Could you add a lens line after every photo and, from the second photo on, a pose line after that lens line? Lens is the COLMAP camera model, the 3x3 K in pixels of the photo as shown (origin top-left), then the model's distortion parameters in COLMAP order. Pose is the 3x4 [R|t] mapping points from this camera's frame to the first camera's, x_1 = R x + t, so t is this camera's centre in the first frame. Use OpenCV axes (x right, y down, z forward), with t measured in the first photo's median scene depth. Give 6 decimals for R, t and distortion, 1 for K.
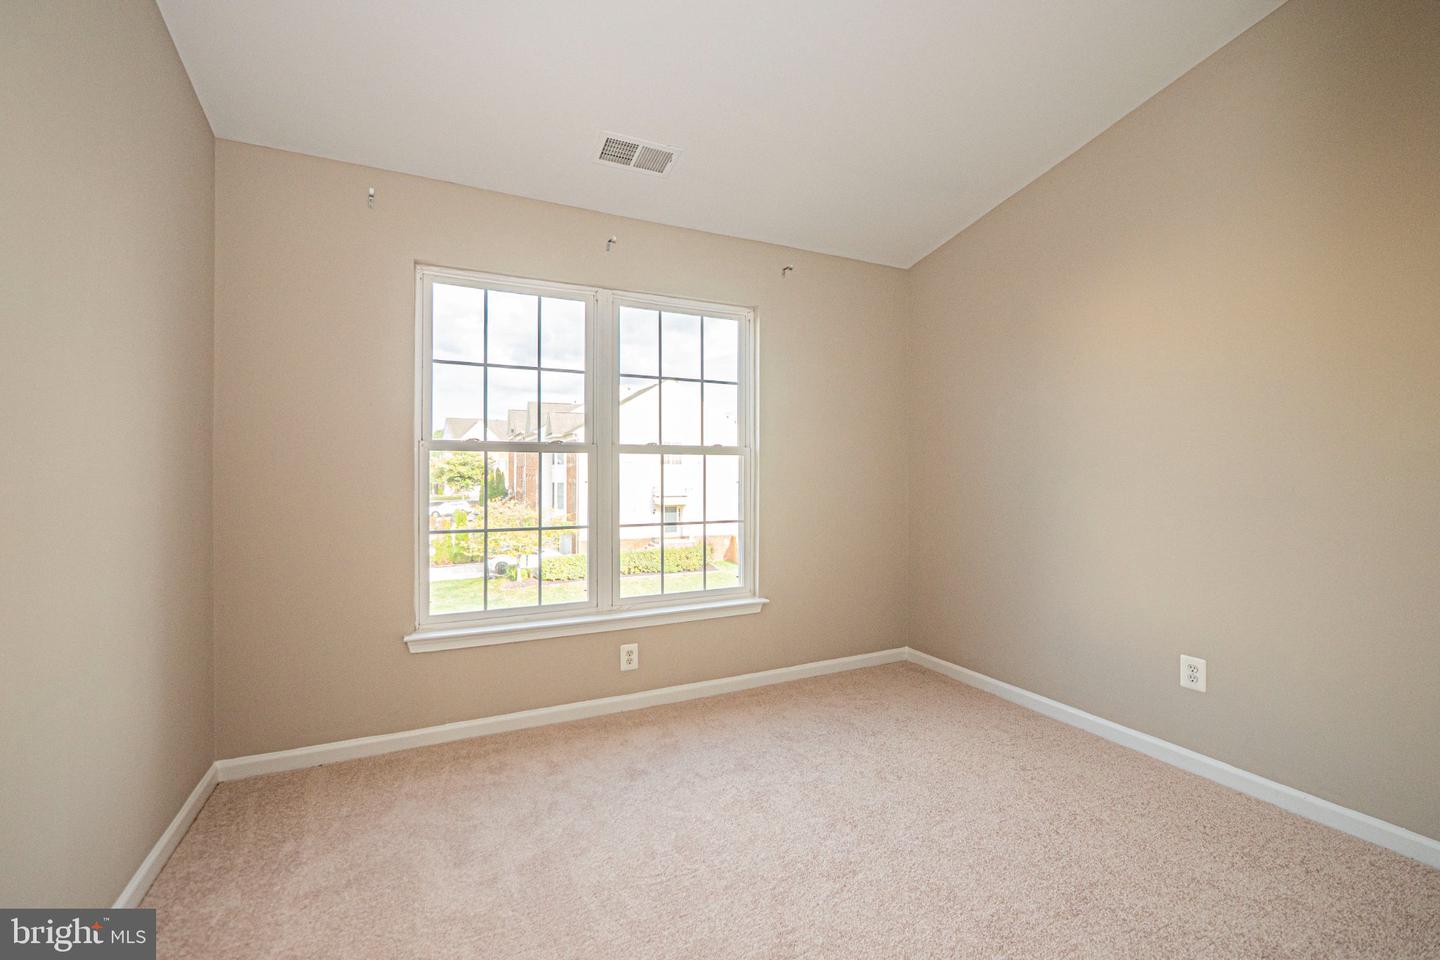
lens RADIAL K [[606.1, 0, 718.8], [0, 606.1, 470.1], [0, 0, 1]] dist [-0.009467, 0.000603]
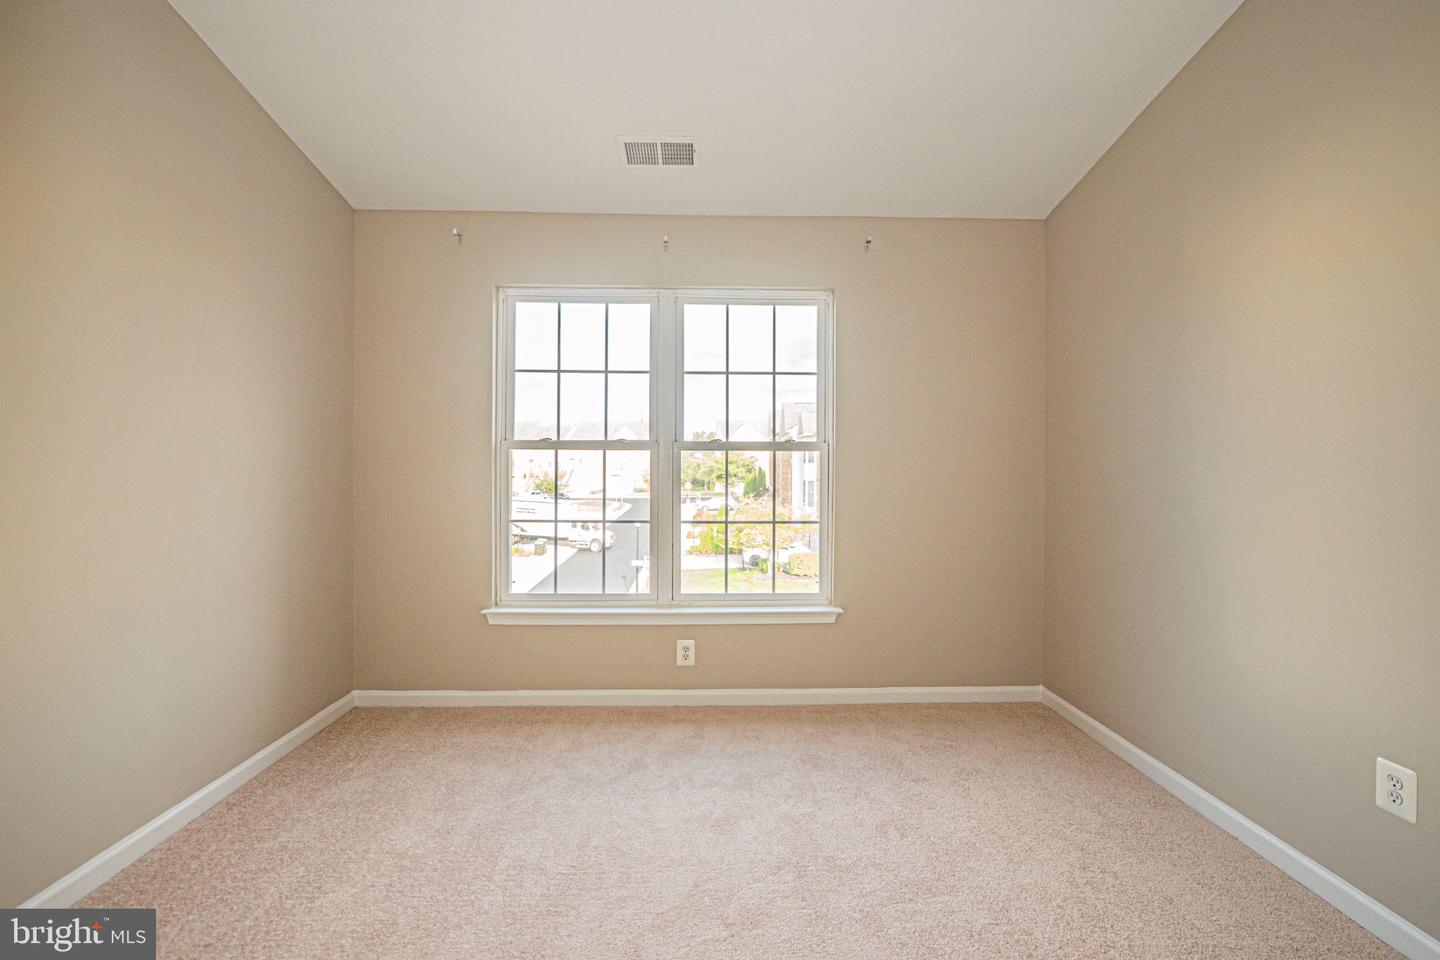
lens RADIAL K [[606.1, 0, 718.8], [0, 606.1, 470.1], [0, 0, 1]] dist [-0.009467, 0.000603]
pose [[0.909748, 0.003167, -0.415148, 0.317484], [-0.002101, 0.999993, 0.003024, 0.002219], [0.415155, -0.001879, 0.909749, 0.108203]]
